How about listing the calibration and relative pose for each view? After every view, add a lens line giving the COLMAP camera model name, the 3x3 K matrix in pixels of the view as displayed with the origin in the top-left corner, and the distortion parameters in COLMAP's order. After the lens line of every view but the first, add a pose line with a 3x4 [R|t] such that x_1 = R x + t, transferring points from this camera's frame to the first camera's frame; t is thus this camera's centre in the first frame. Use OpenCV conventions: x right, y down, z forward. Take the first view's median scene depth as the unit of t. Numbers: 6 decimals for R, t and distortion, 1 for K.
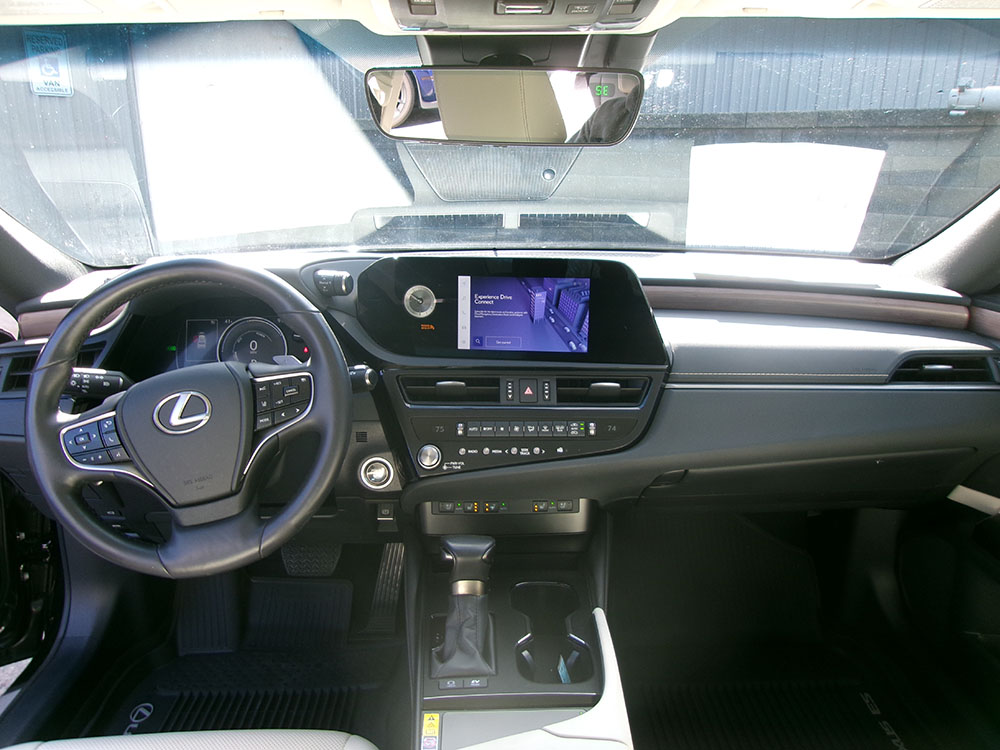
lens RADIAL K [[785.4, 0, 500.0], [0, 785.4, 375.0], [0, 0, 1]] dist [-0.014156, 0.040119]
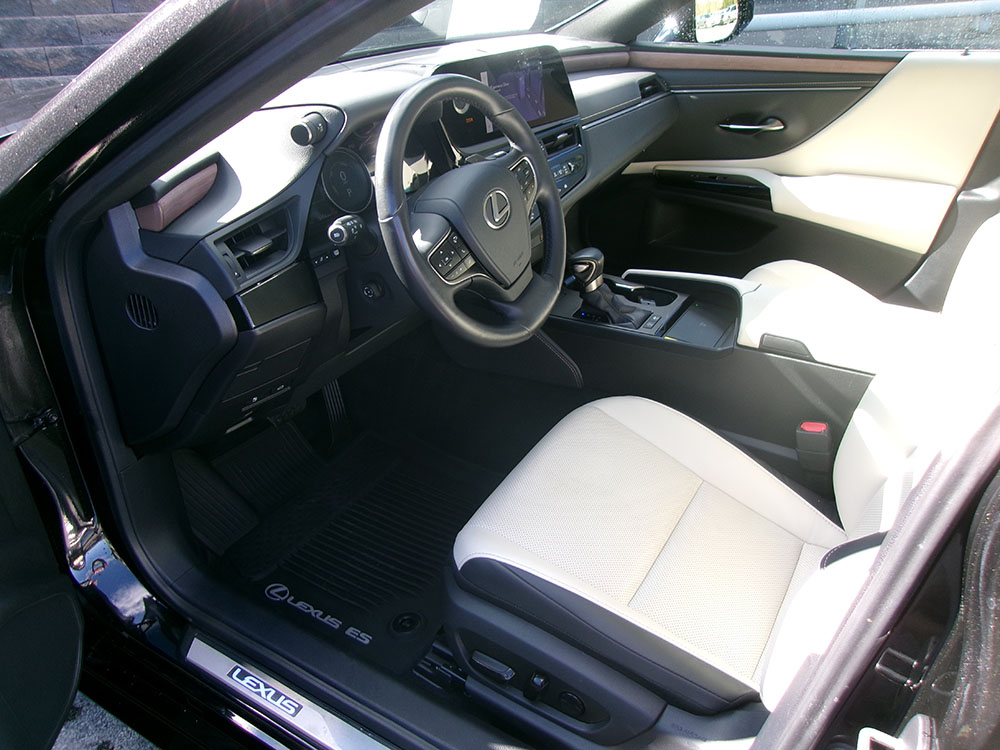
lens RADIAL K [[785.4, 0, 500.0], [0, 785.4, 375.0], [0, 0, 1]] dist [-0.014156, 0.040119]
pose [[0.532923, -0.432829, 0.727084, -1.161312], [0.251253, 0.901461, 0.352477, -0.129106], [-0.808000, -0.005161, 0.589159, 0.217237]]
